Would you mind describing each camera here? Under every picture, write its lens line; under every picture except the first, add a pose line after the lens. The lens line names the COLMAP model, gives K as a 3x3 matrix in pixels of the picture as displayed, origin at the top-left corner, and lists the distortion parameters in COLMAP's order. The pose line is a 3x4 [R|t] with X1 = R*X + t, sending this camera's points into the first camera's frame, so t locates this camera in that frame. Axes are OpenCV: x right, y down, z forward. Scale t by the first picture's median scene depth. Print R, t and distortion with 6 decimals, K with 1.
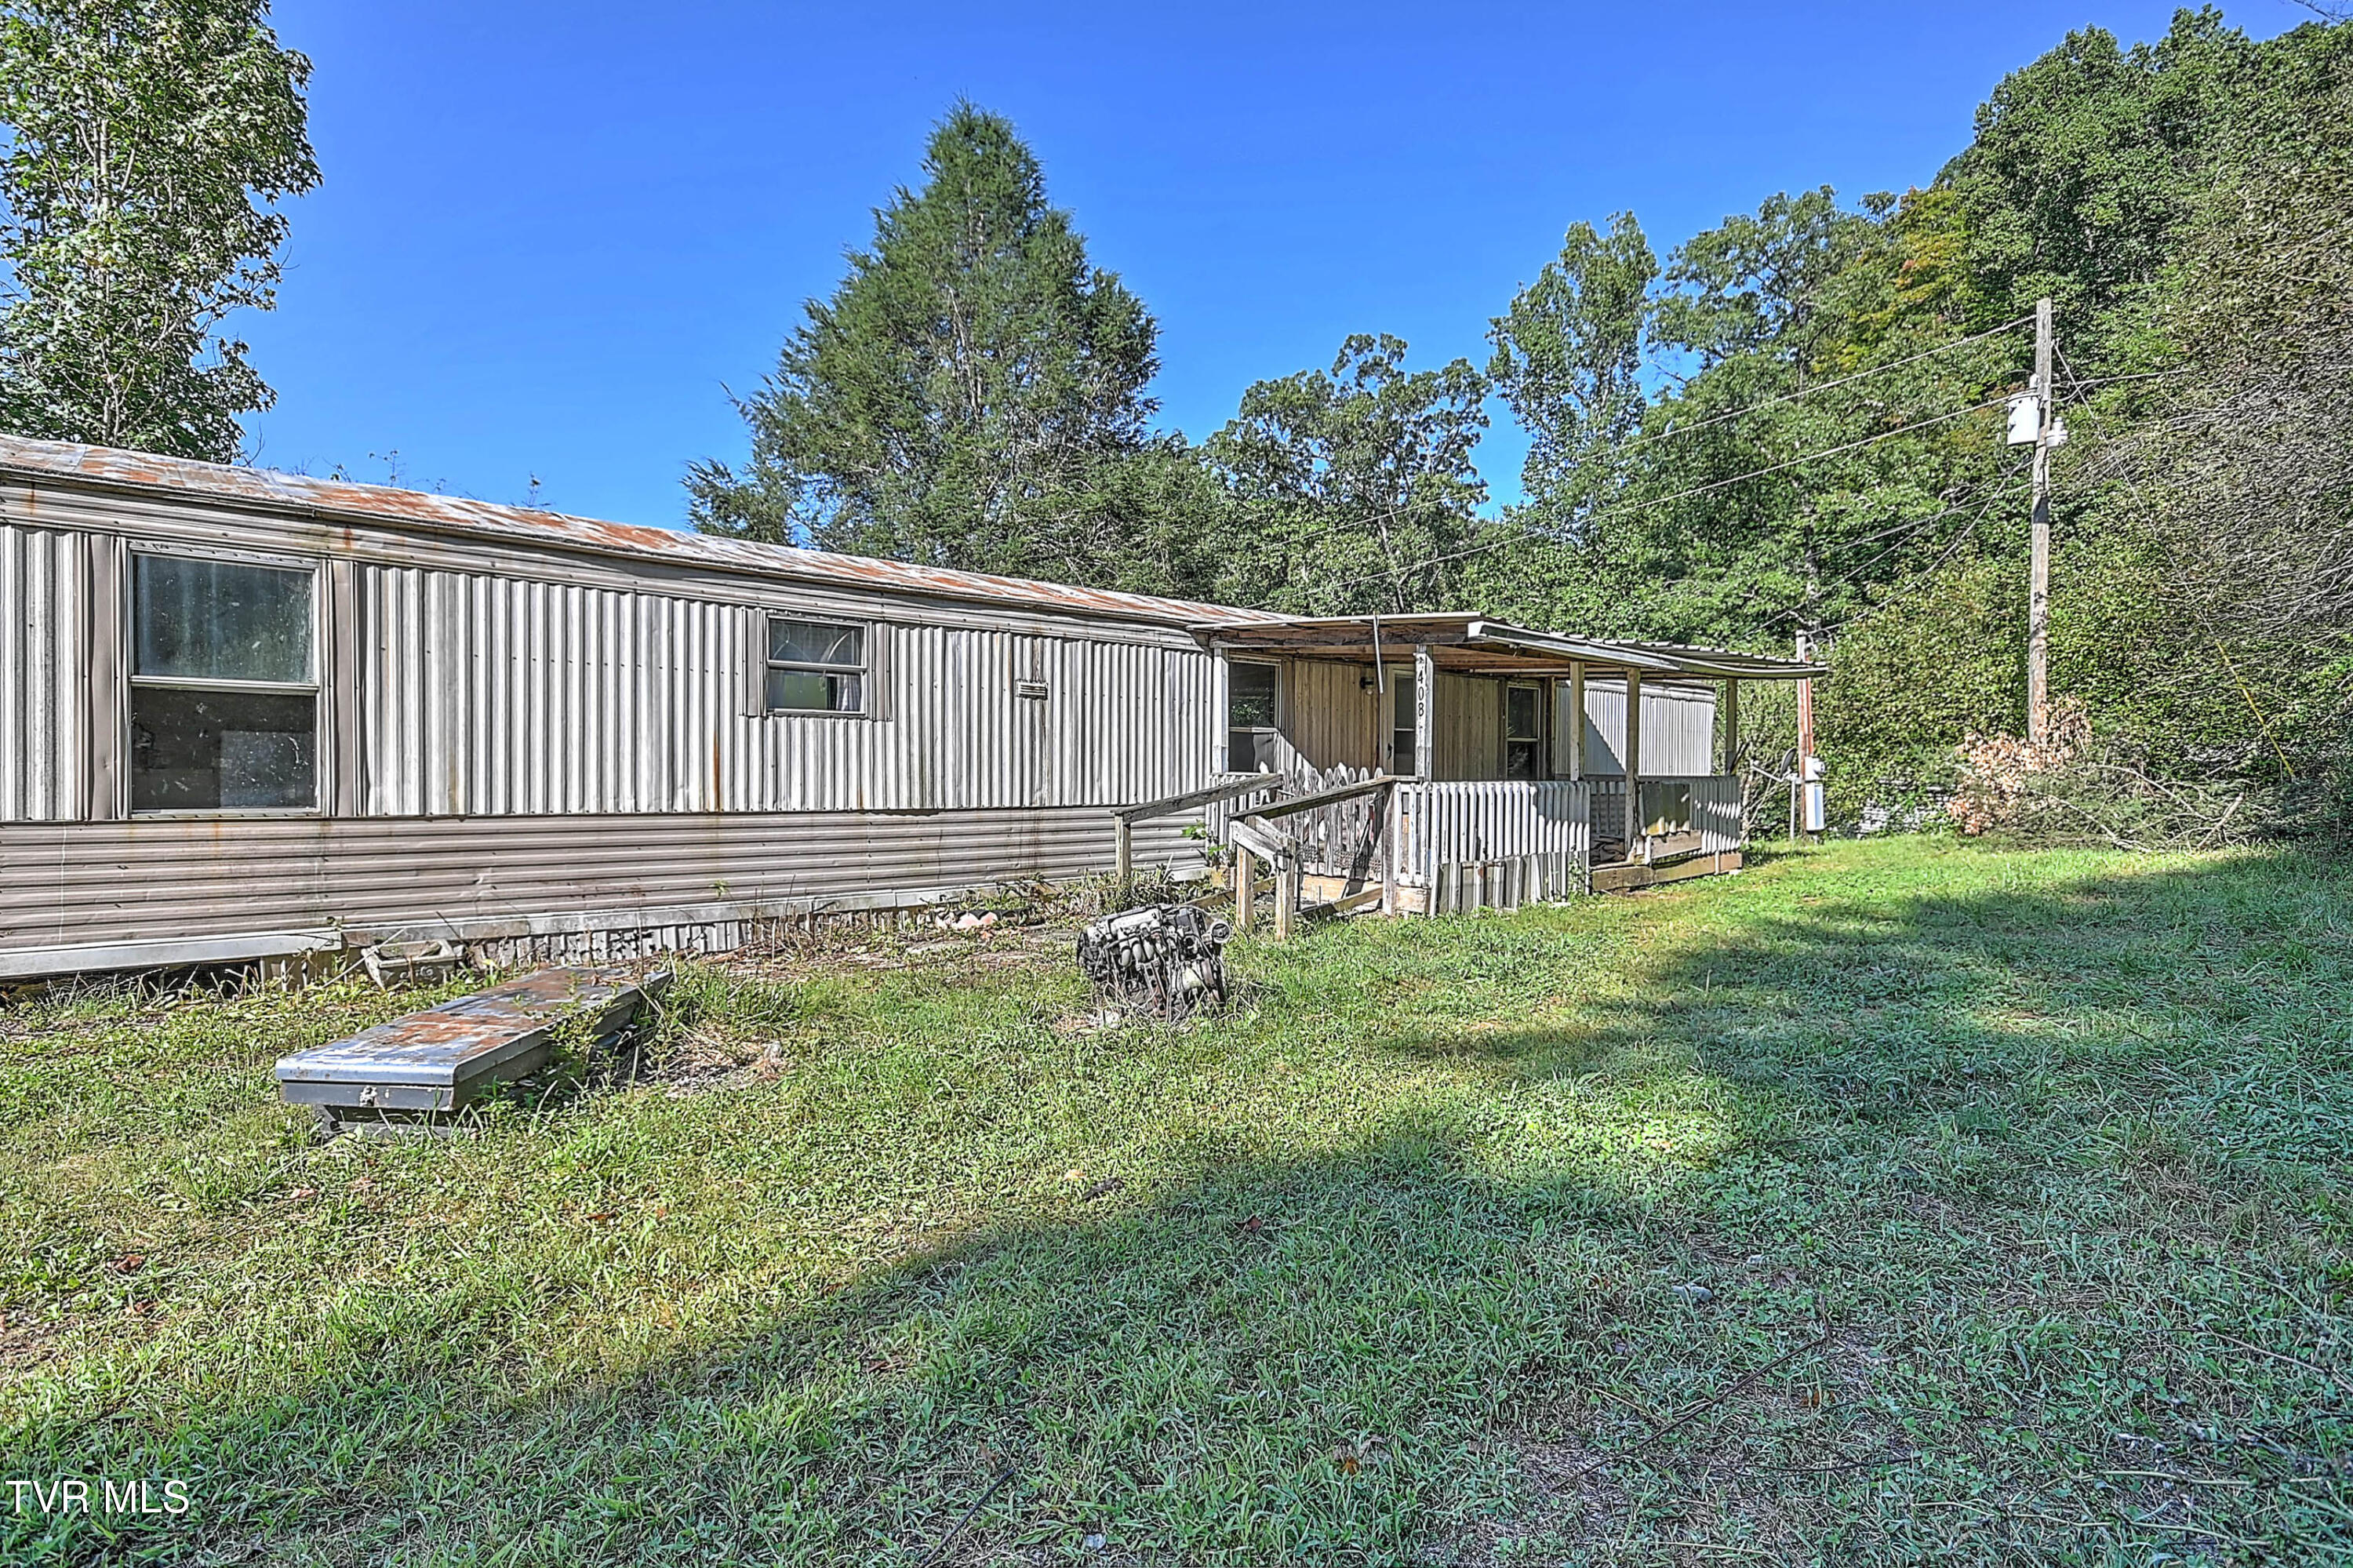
lens RADIAL K [[1136.7, 0, 1176.5], [0, 1136.7, 784.0], [0, 0, 1]] dist [0.037708, -0.000046]
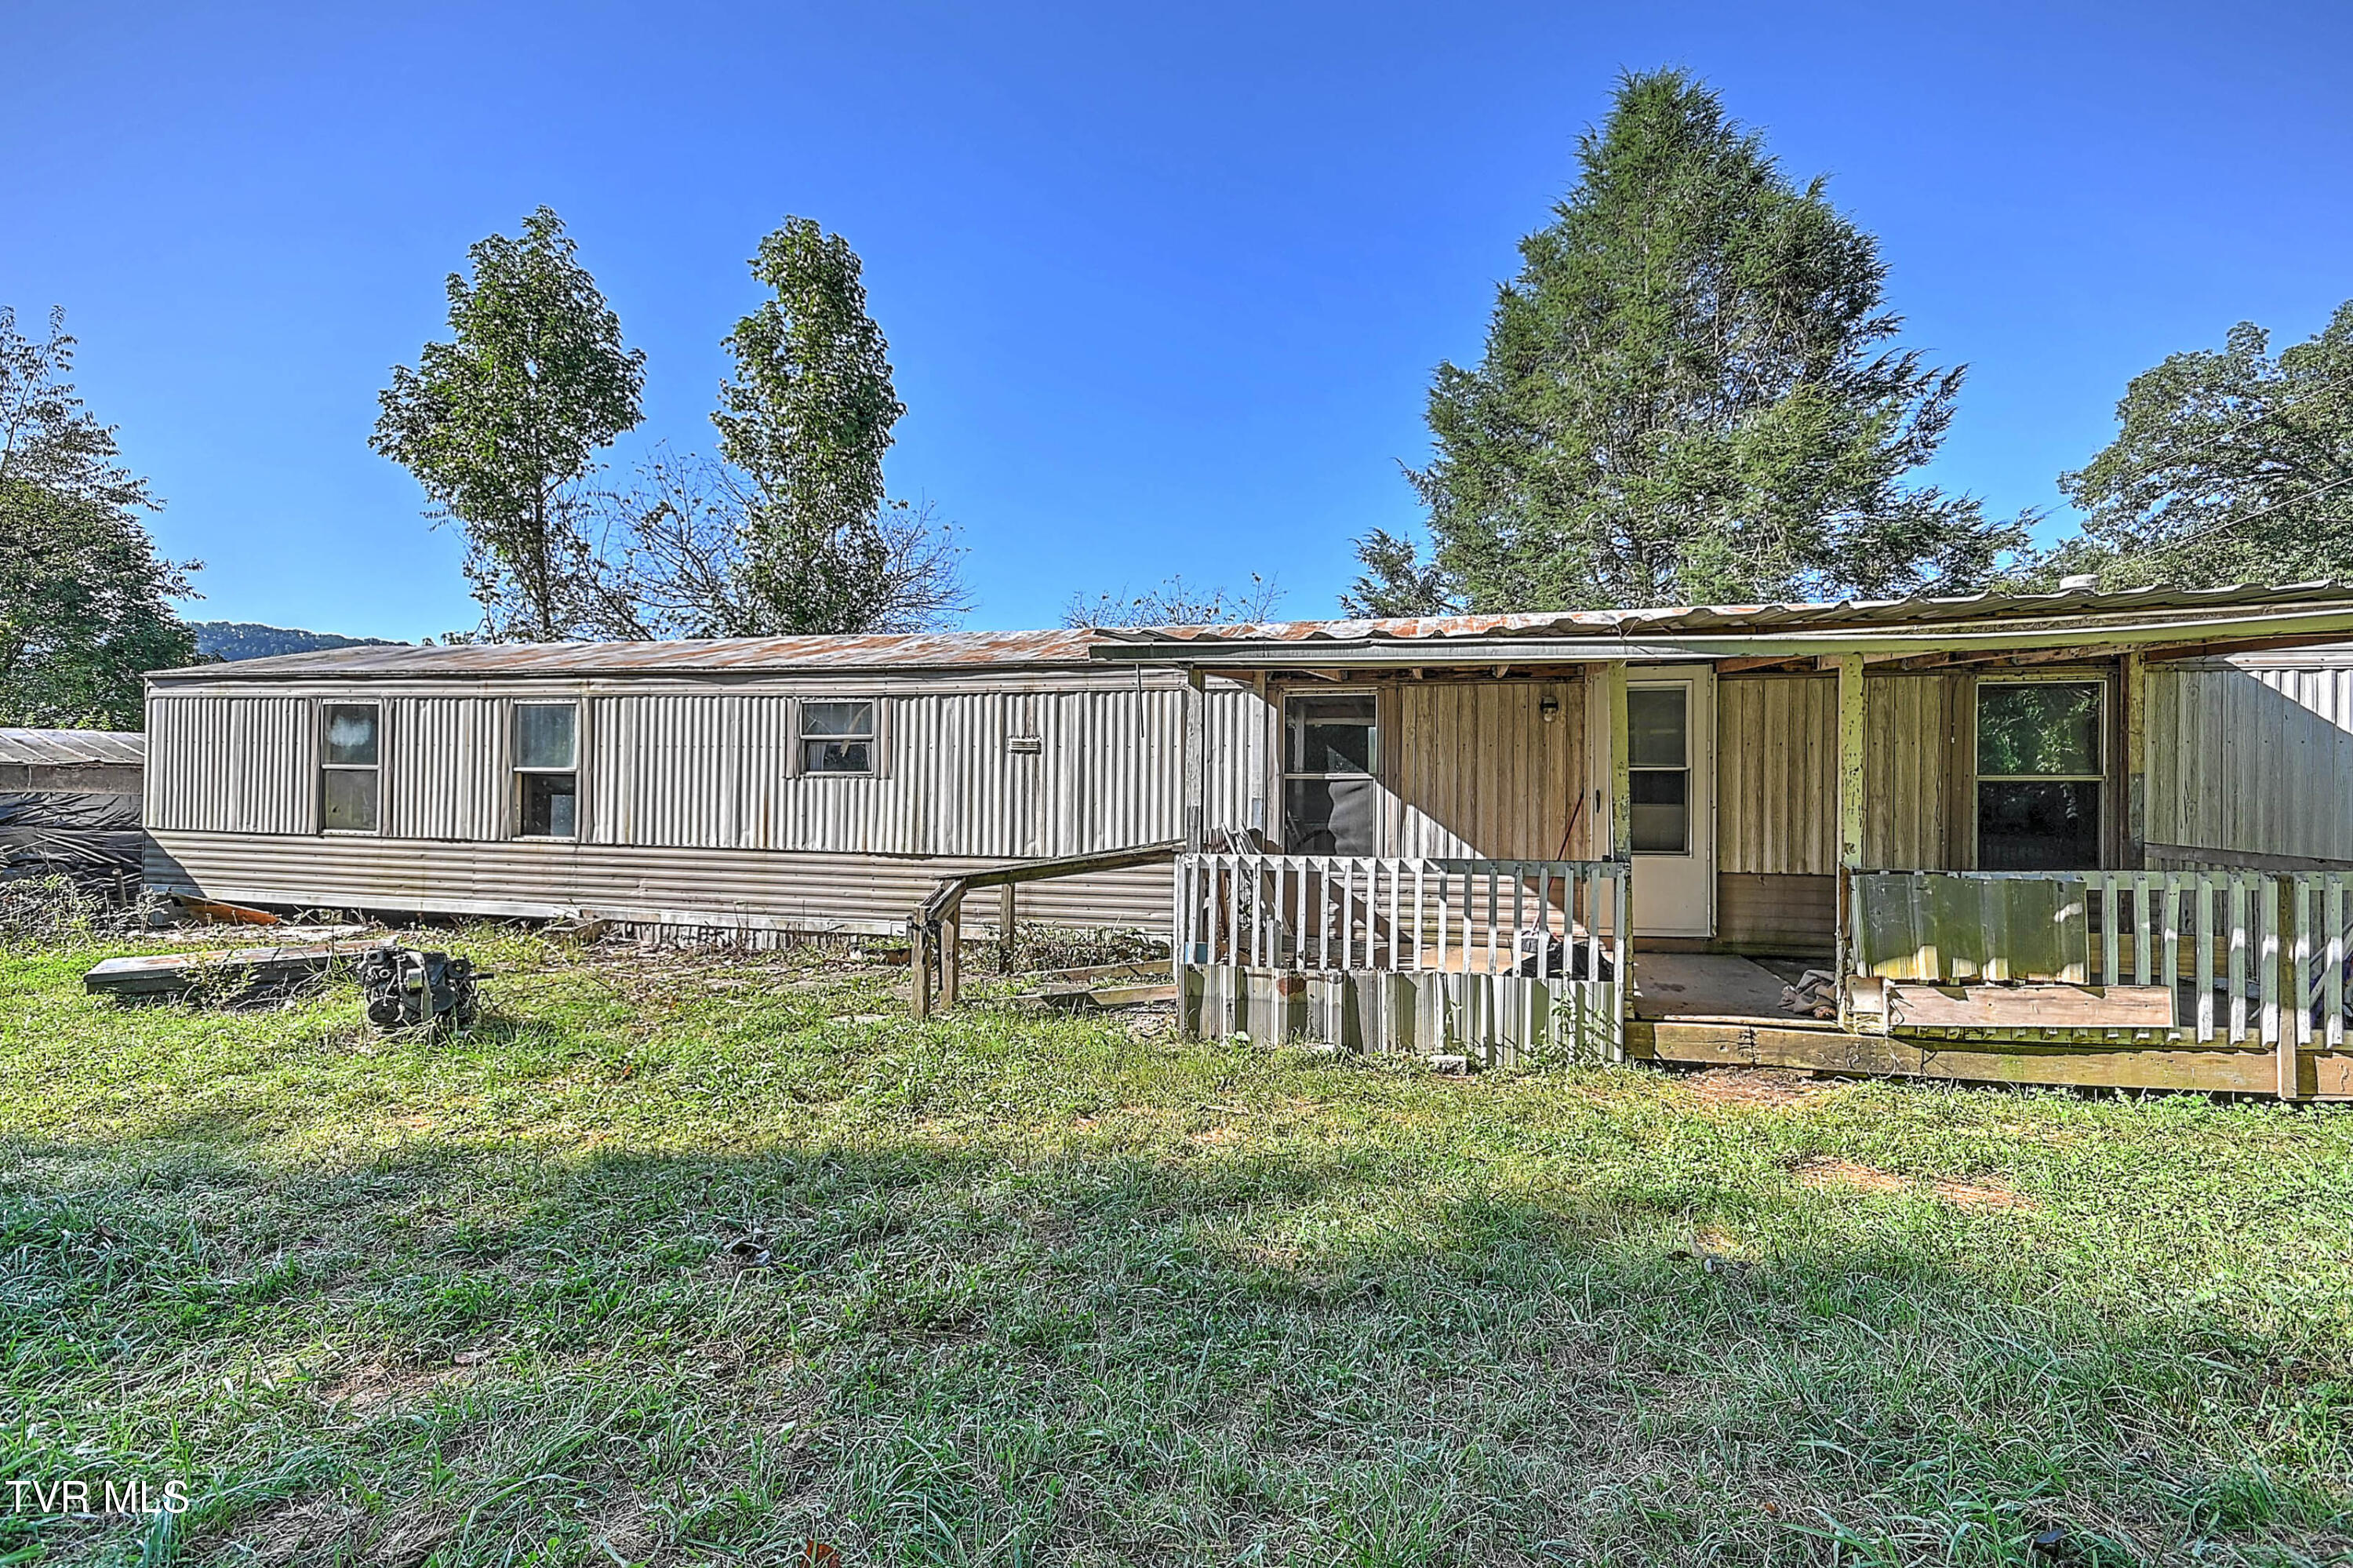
lens RADIAL K [[1034.6, 0, 1181.4], [0, 1034.6, 787.0], [0, 0, 1]] dist [0.005472, 0.000323]
pose [[0.564118, -0.001183, -0.825693, 0.800744], [-0.014871, 0.999822, -0.011592, -0.038270], [0.825560, 0.018818, 0.564000, 0.630047]]
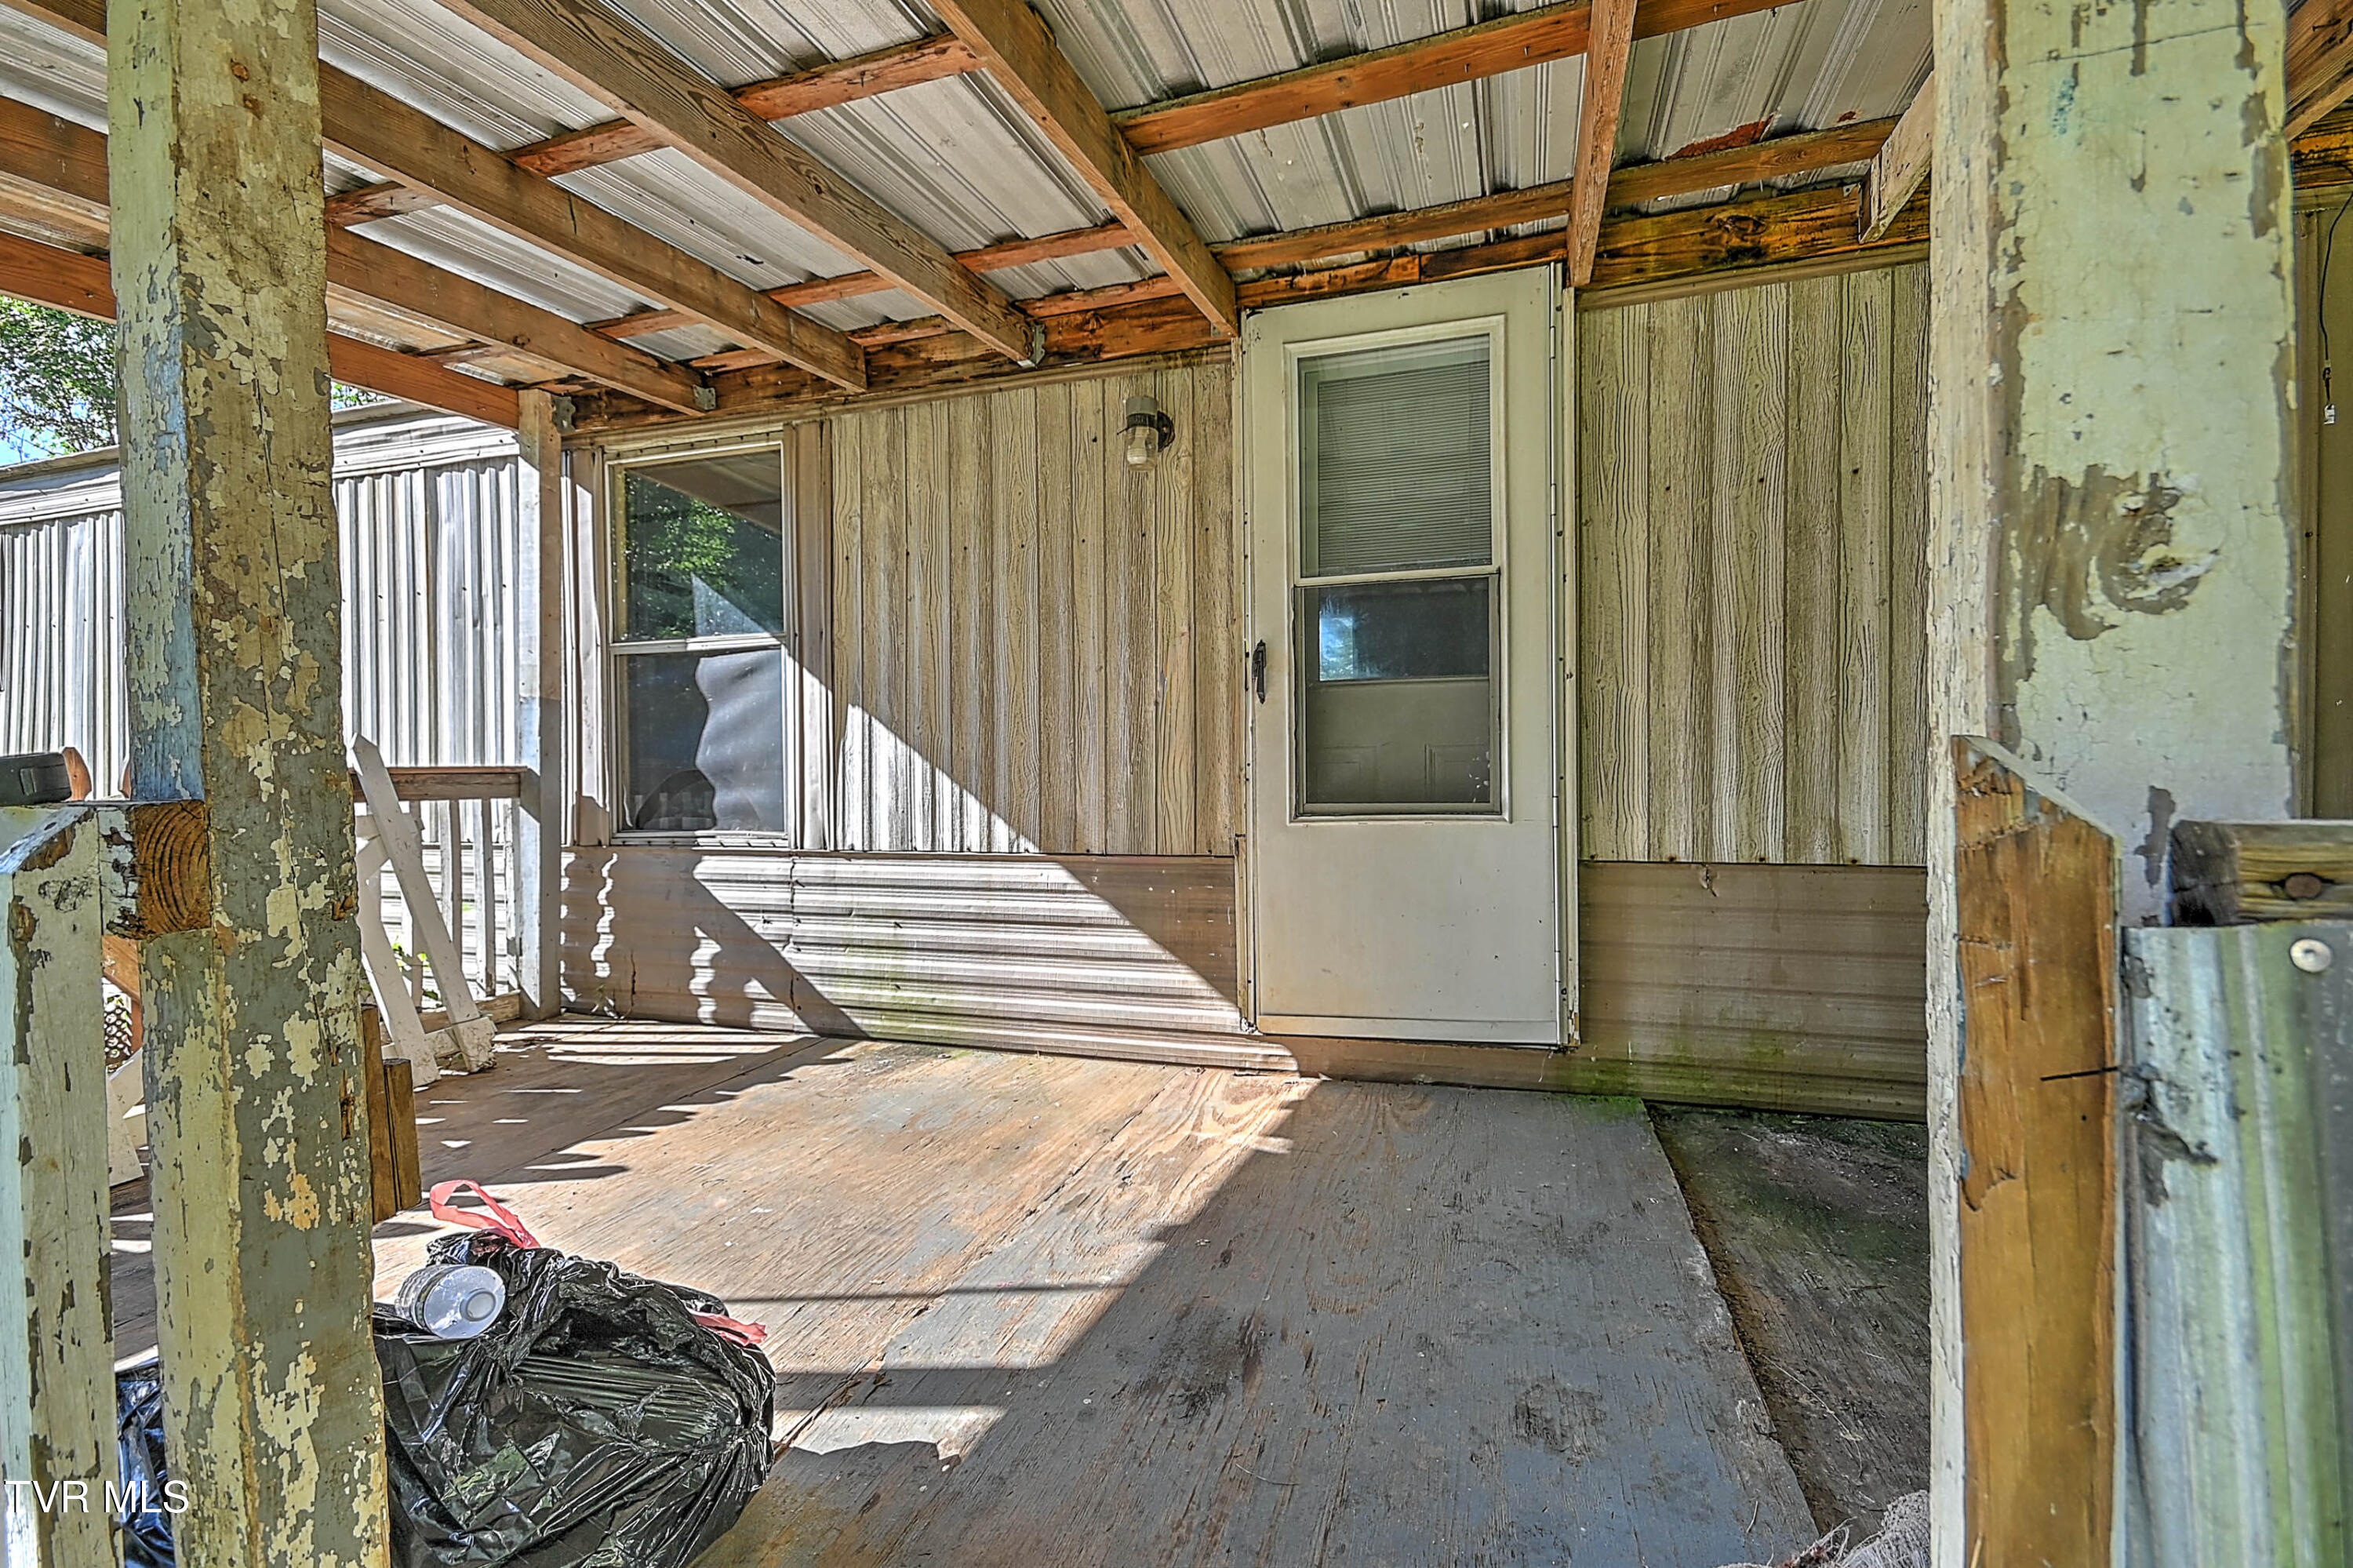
lens RADIAL K [[1034.6, 0, 1181.4], [0, 1034.6, 787.0], [0, 0, 1]] dist [0.005472, 0.000323]
pose [[0.507461, 0.001507, -0.861673, 0.538346], [-0.000580, 0.999999, 0.001407, -0.005377], [0.861675, -0.000214, 0.507461, 1.239756]]
